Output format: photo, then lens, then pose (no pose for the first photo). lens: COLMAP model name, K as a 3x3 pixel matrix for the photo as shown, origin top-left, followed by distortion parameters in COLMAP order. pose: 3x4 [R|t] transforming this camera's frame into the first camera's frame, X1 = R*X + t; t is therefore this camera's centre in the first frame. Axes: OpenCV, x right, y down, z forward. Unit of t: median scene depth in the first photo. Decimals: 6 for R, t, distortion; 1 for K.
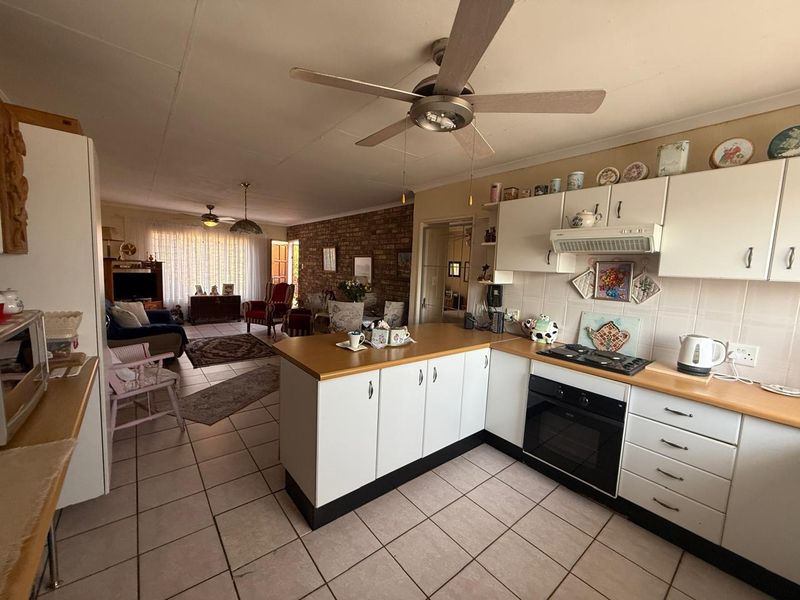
lens RADIAL K [[318.3, 0, 397.9], [0, 318.3, 299.6], [0, 0, 1]] dist [0.000438, 0.000175]
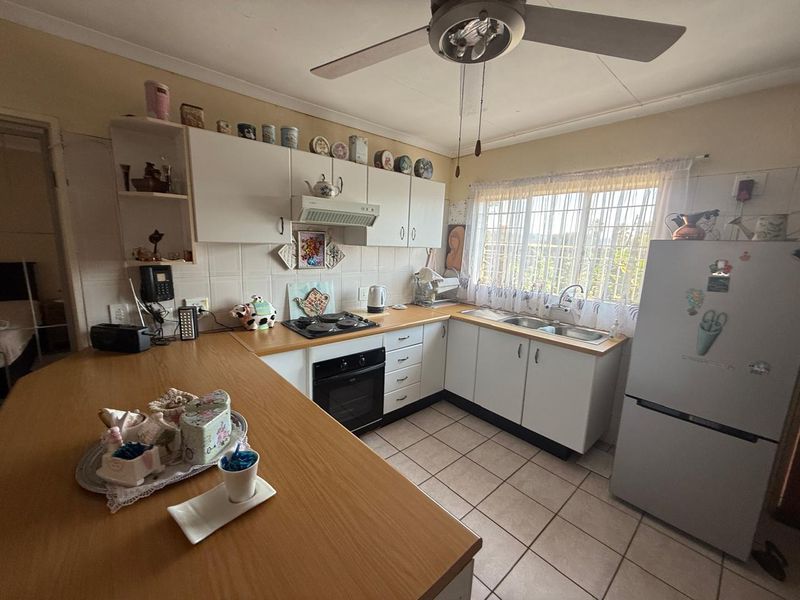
lens RADIAL K [[318.3, 0, 396.8], [0, 318.3, 300.4], [0, 0, 1]] dist [0.000438, 0.000175]
pose [[-0.026195, -0.225048, 0.973996, -0.361950], [0.062386, 0.972063, 0.226279, -0.107048], [-0.997708, 0.066691, -0.011424, 0.678365]]
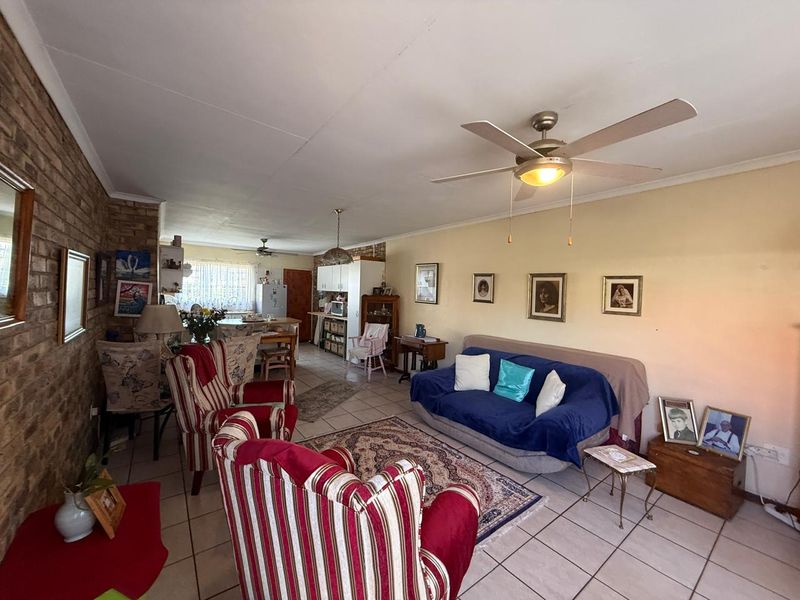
lens RADIAL K [[318.3, 0, 399.6], [0, 318.3, 297.0], [0, 0, 1]] dist [0.000438, 0.000175]
pose [[-0.997311, -0.065451, 0.032980, -1.085191], [-0.061133, 0.991101, 0.118245, -0.360493], [-0.040426, 0.115910, -0.992437, 3.010400]]
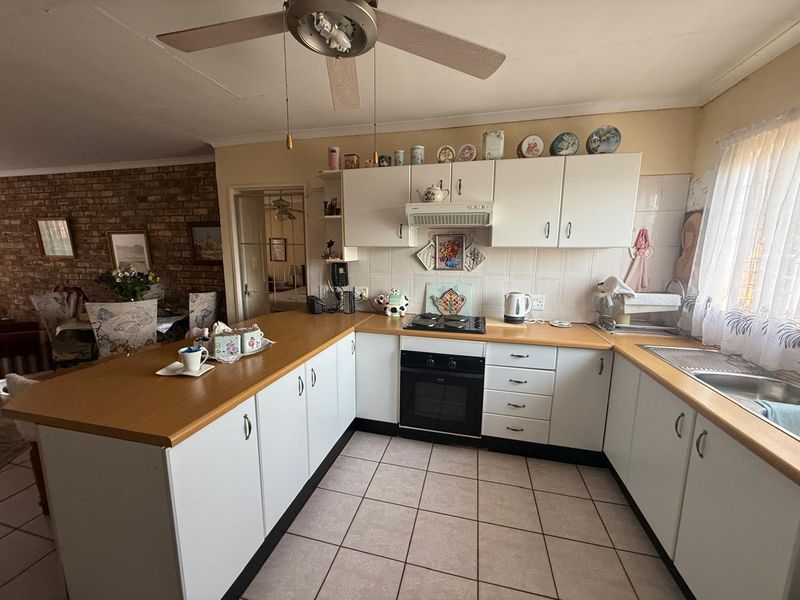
lens RADIAL K [[318.3, 0, 397.1], [0, 318.3, 299.8], [0, 0, 1]] dist [0.000438, 0.000175]
pose [[0.803216, -0.131256, 0.581047, -0.133824], [0.088280, 0.990880, 0.101802, -0.022001], [-0.589110, -0.030474, 0.807478, 0.183173]]
